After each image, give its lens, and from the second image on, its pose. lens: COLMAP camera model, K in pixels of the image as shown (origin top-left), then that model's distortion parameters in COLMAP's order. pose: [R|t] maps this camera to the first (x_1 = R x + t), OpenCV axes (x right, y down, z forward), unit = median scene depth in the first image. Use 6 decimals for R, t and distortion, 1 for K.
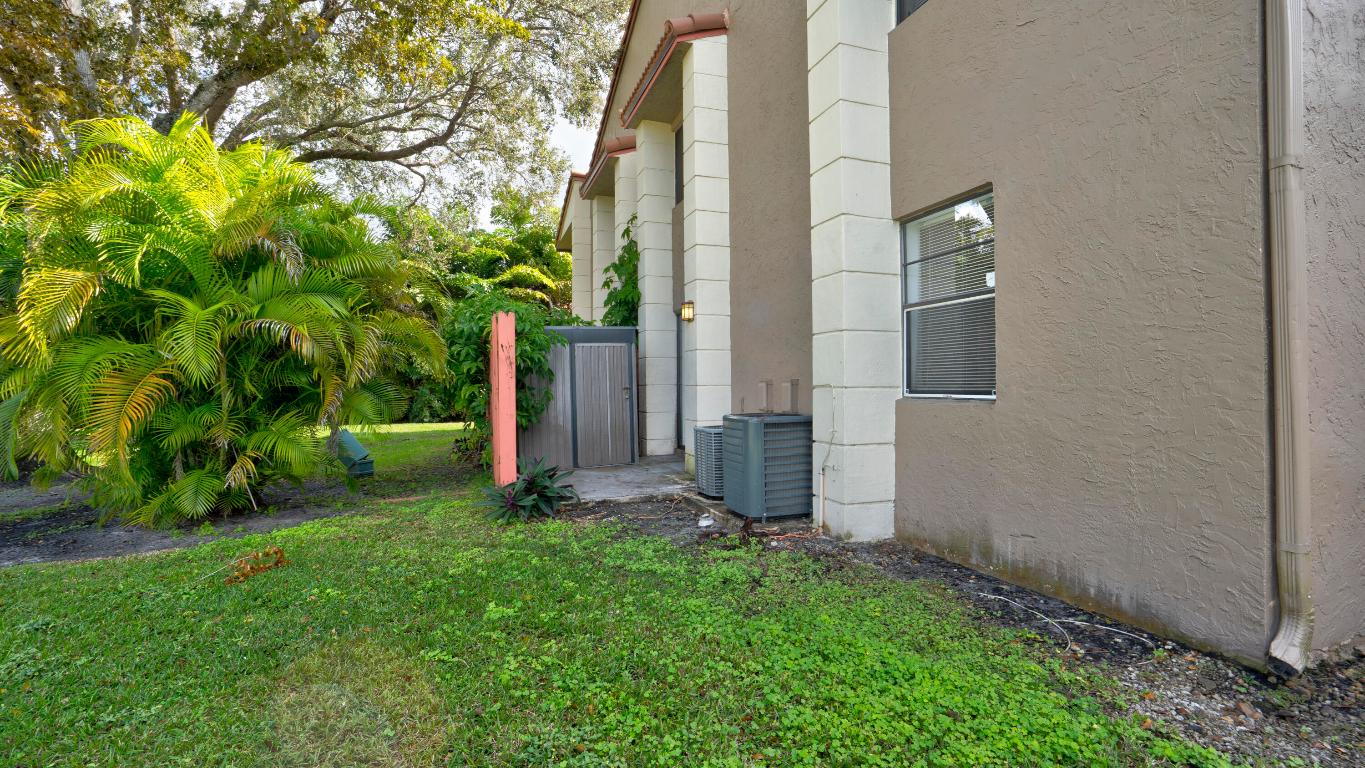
lens RADIAL K [[632.1, 0, 682.5], [0, 632.1, 384.0], [0, 0, 1]] dist [-0.000255, 0.000080]
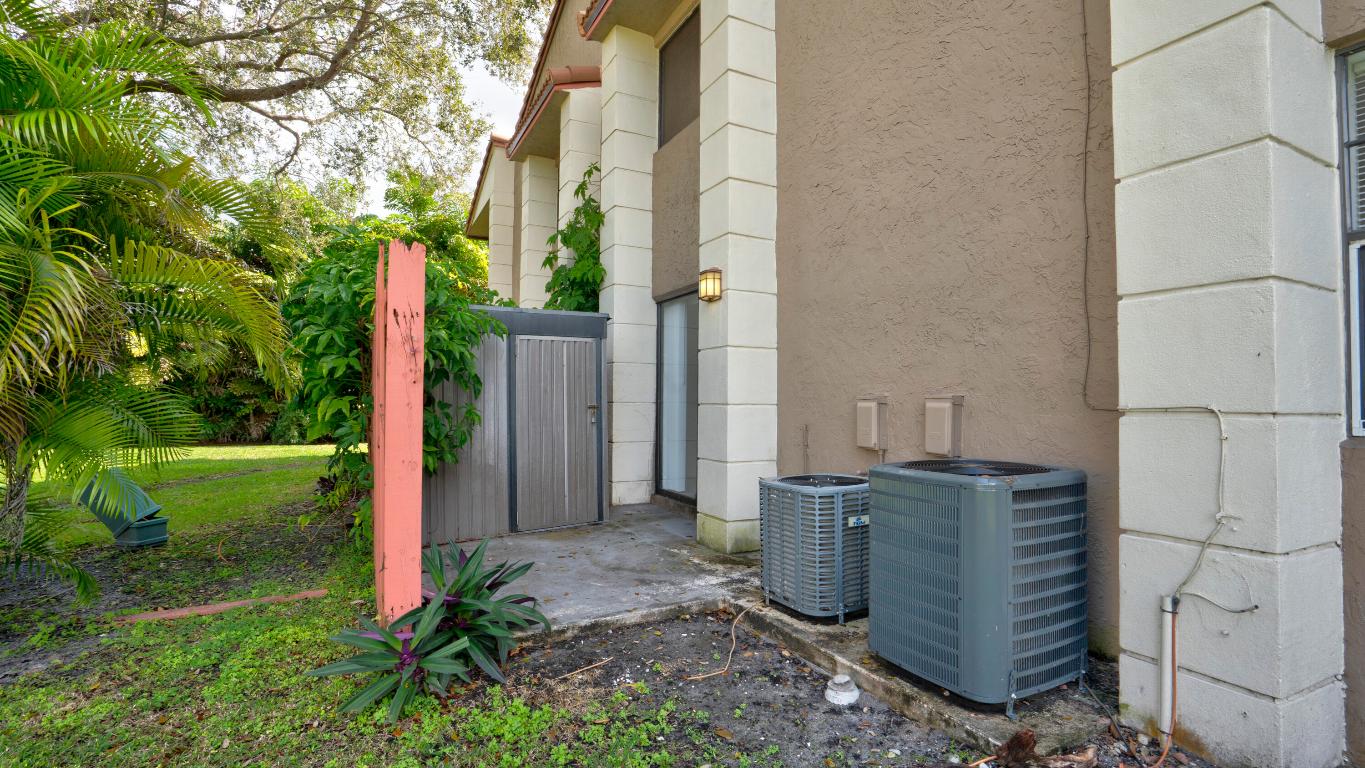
lens RADIAL K [[628.1, 0, 682.5], [0, 628.1, 384.0], [0, 0, 1]] dist [-0.017577, 0.000379]
pose [[0.987913, 0.017444, 0.154023, -0.086256], [-0.013112, 0.999491, -0.029099, 0.001180], [-0.154452, 0.026728, 0.987639, 0.302079]]
